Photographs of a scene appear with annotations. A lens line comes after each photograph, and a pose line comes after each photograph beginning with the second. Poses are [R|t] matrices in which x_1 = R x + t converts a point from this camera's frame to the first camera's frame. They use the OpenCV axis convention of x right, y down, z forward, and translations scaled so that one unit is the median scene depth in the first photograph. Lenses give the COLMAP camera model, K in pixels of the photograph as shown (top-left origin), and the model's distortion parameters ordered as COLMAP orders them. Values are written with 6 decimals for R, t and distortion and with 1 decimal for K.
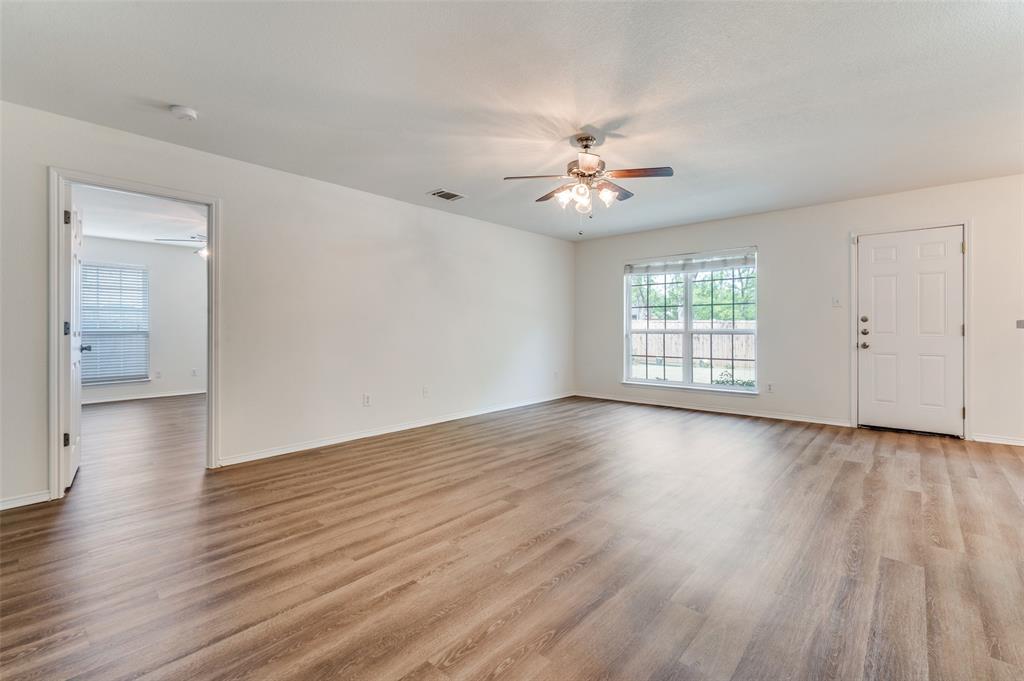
lens RADIAL K [[449.6, 0, 521.8], [0, 449.6, 326.3], [0, 0, 1]] dist [0.005343, -0.001568]
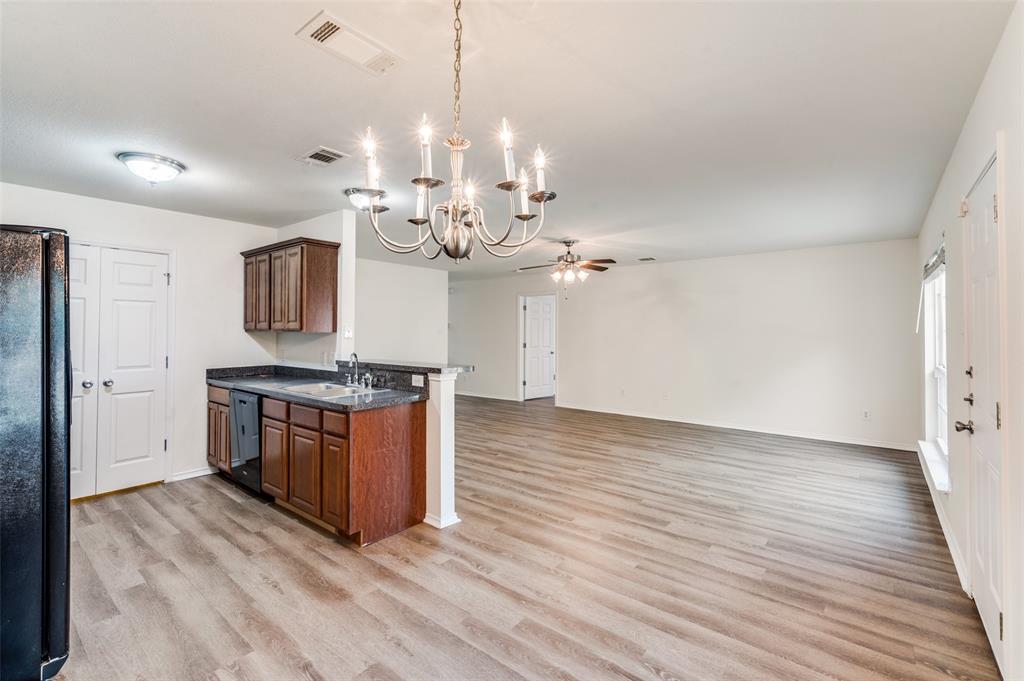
lens RADIAL K [[449.6, 0, 512.0], [0, 449.6, 331.9], [0, 0, 1]] dist [0.005343, -0.001568]
pose [[0.033813, 0.002343, -0.999425, 1.817664], [0.005639, 0.999981, 0.002535, -0.092053], [0.999412, -0.005722, 0.033800, 0.752649]]
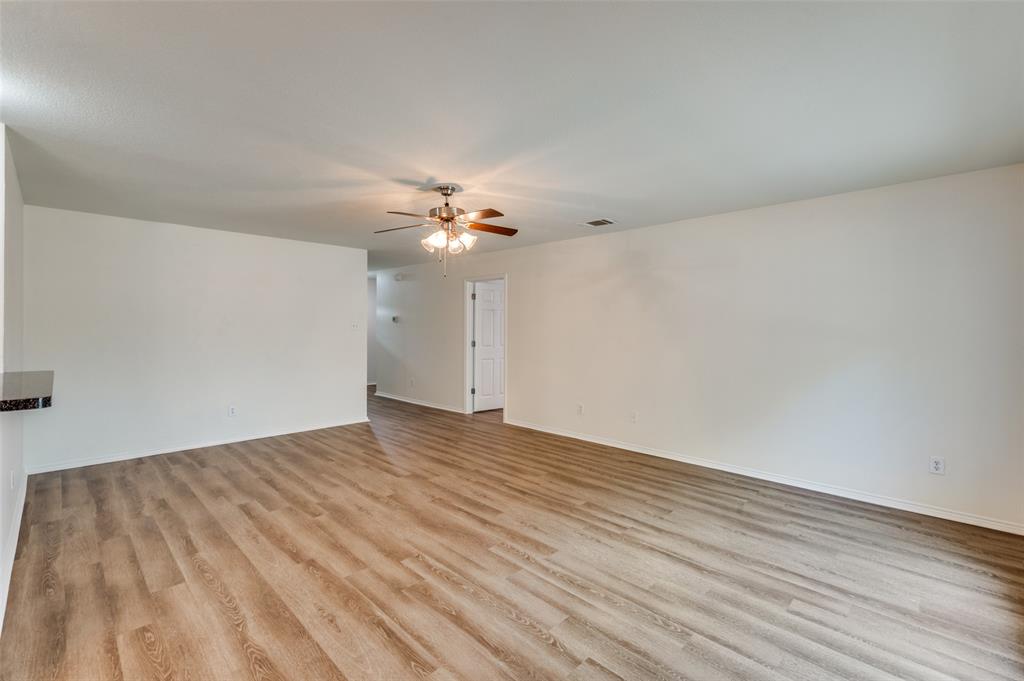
lens RADIAL K [[449.6, 0, 510.9], [0, 449.6, 331.0], [0, 0, 1]] dist [0.005343, -0.001568]
pose [[-0.064812, 0.012886, -0.997814, 1.235452], [0.004346, 0.999911, 0.012631, -0.088798], [0.997888, -0.003518, -0.064862, 1.251024]]
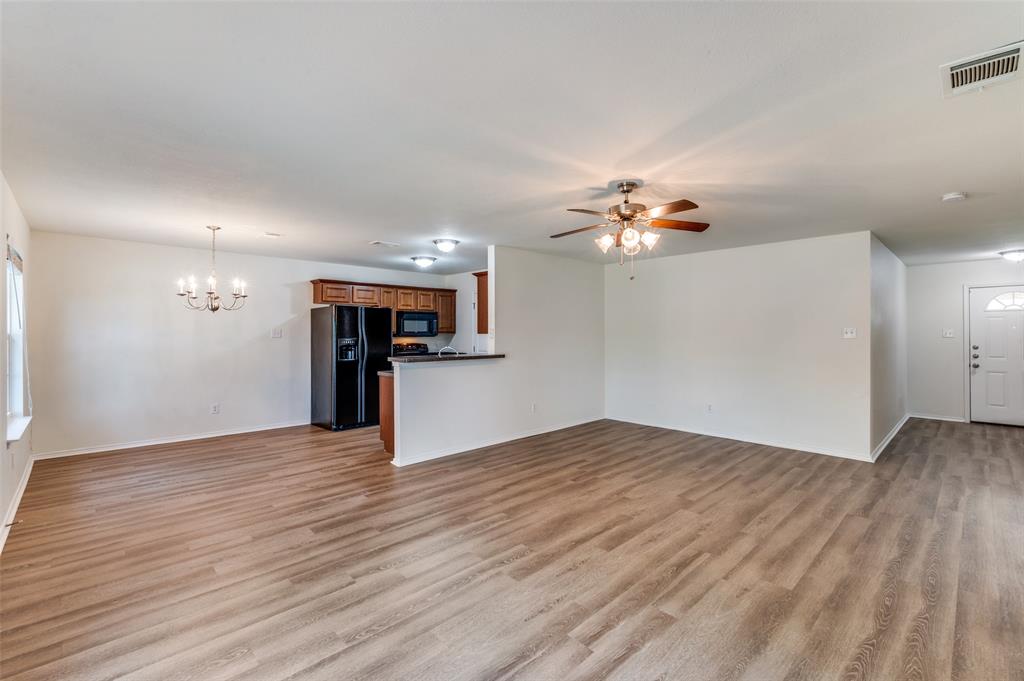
lens RADIAL K [[449.6, 0, 514.6], [0, 449.6, 331.2], [0, 0, 1]] dist [0.005343, -0.001568]
pose [[-0.995967, 0.003368, 0.089657, 0.309179], [0.002242, 0.999917, -0.012656, -0.077250], [-0.089692, -0.012404, -0.995892, 2.063201]]
